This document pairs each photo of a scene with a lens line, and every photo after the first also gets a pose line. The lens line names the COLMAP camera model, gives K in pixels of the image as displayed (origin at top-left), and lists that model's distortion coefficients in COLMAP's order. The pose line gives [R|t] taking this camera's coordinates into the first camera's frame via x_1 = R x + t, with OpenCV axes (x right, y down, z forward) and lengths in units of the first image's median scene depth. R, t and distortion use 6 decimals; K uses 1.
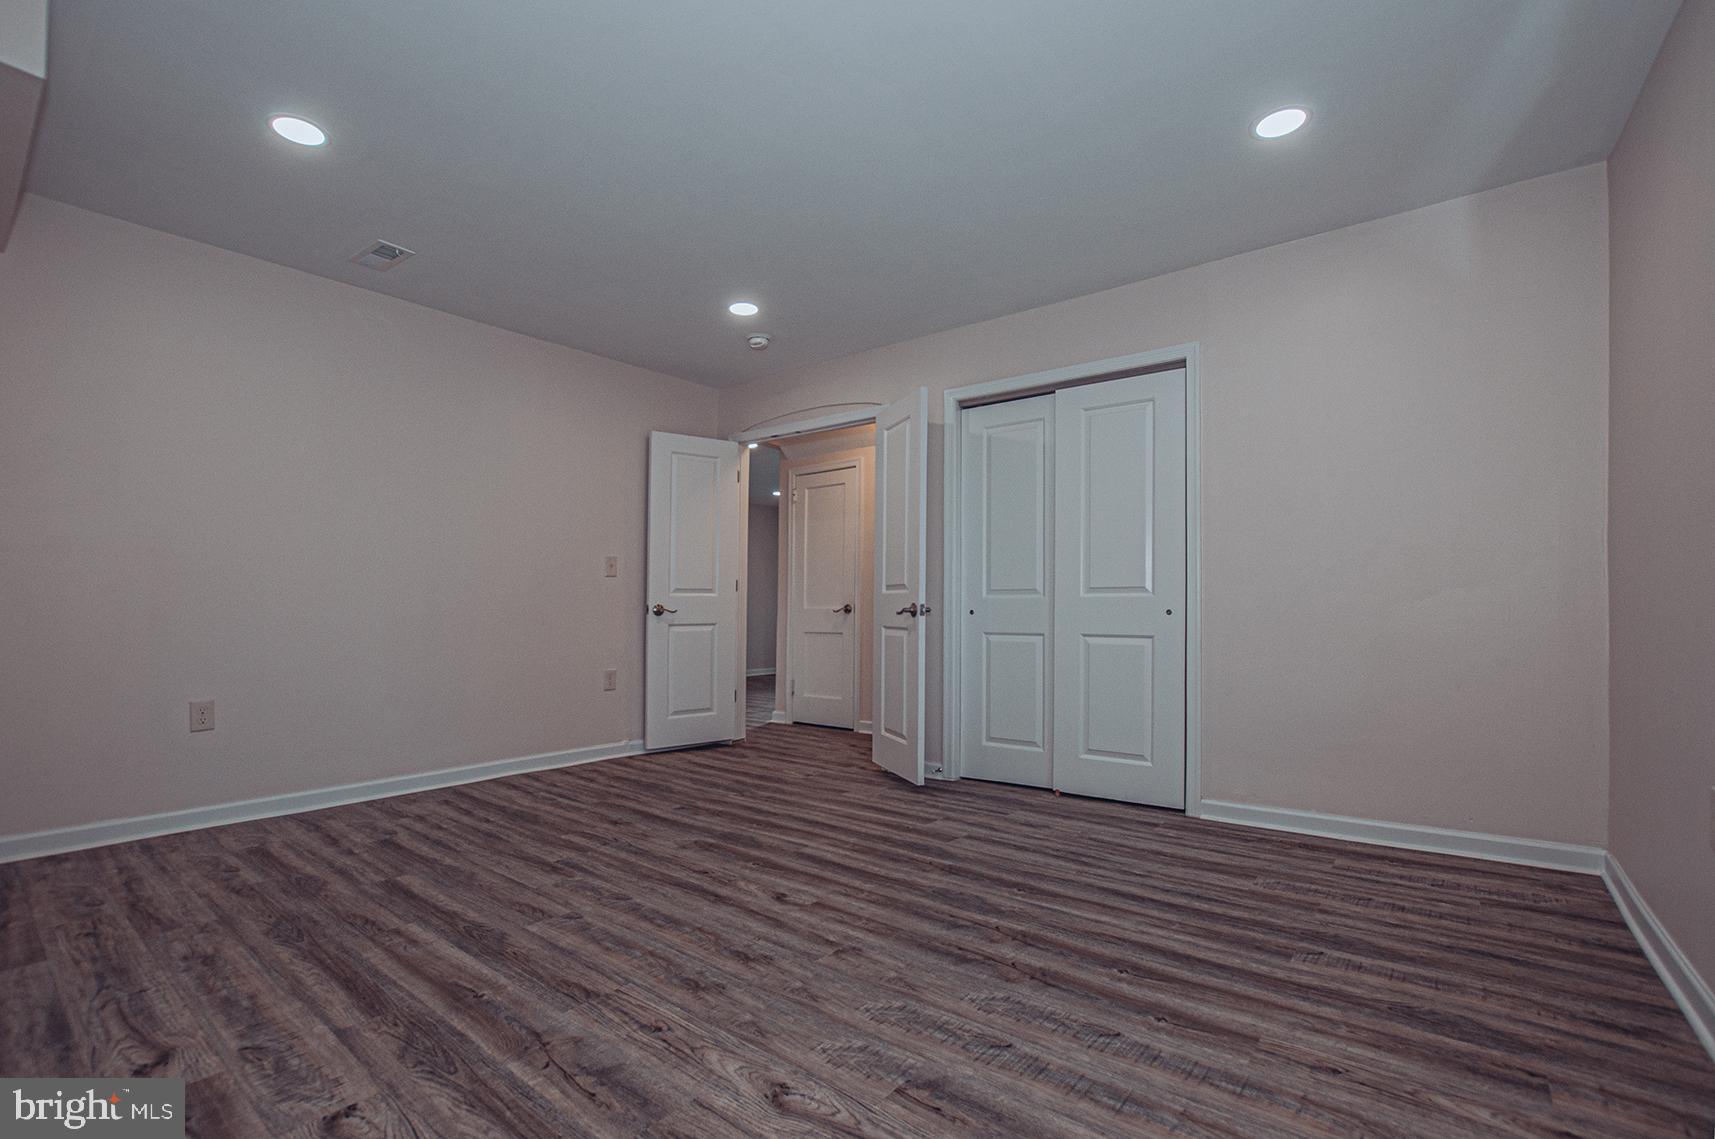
lens RADIAL K [[769.5, 0, 863.4], [0, 769.5, 576.2], [0, 0, 1]] dist [-0.042813, 0.010457]
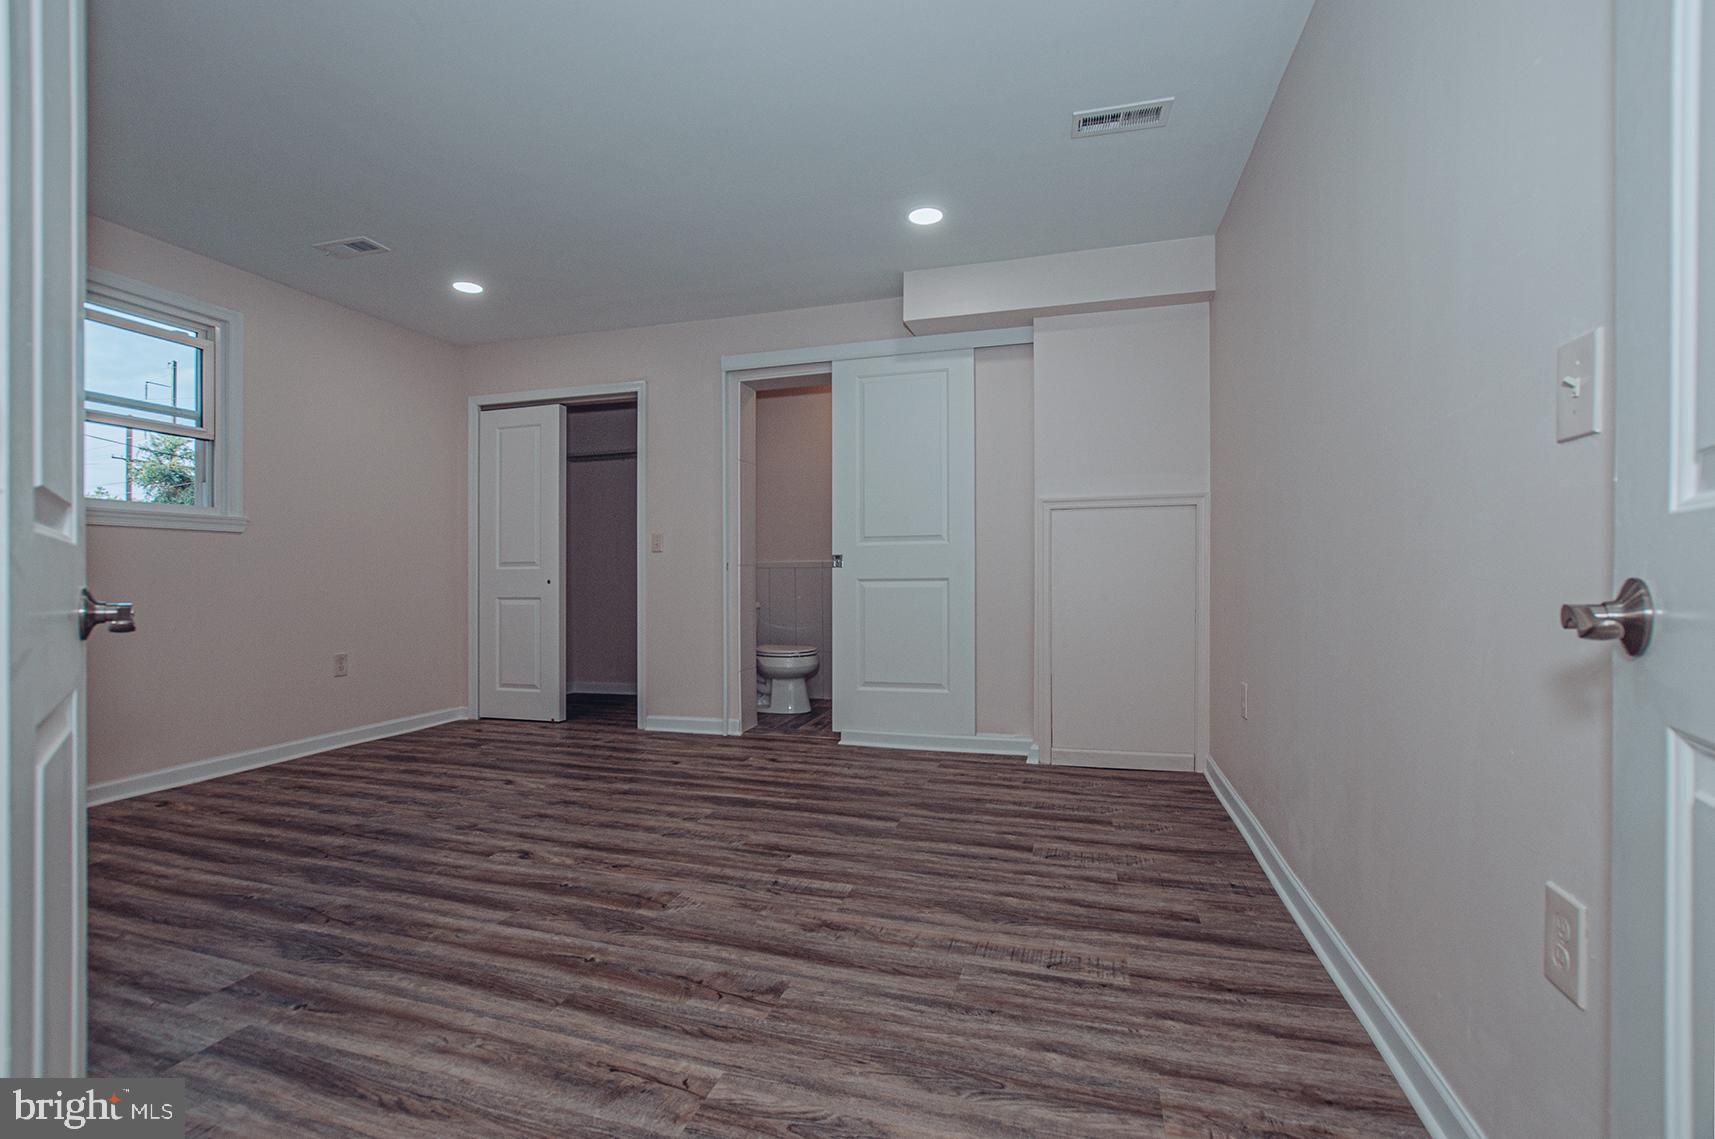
lens RADIAL K [[769.5, 0, 863.4], [0, 769.5, 576.2], [0, 0, 1]] dist [-0.042813, 0.010457]
pose [[-0.928725, 0.008053, -0.370682, -0.150843], [0.022639, 0.999130, -0.035014, 0.068845], [0.370078, -0.040911, -0.928099, 2.091983]]
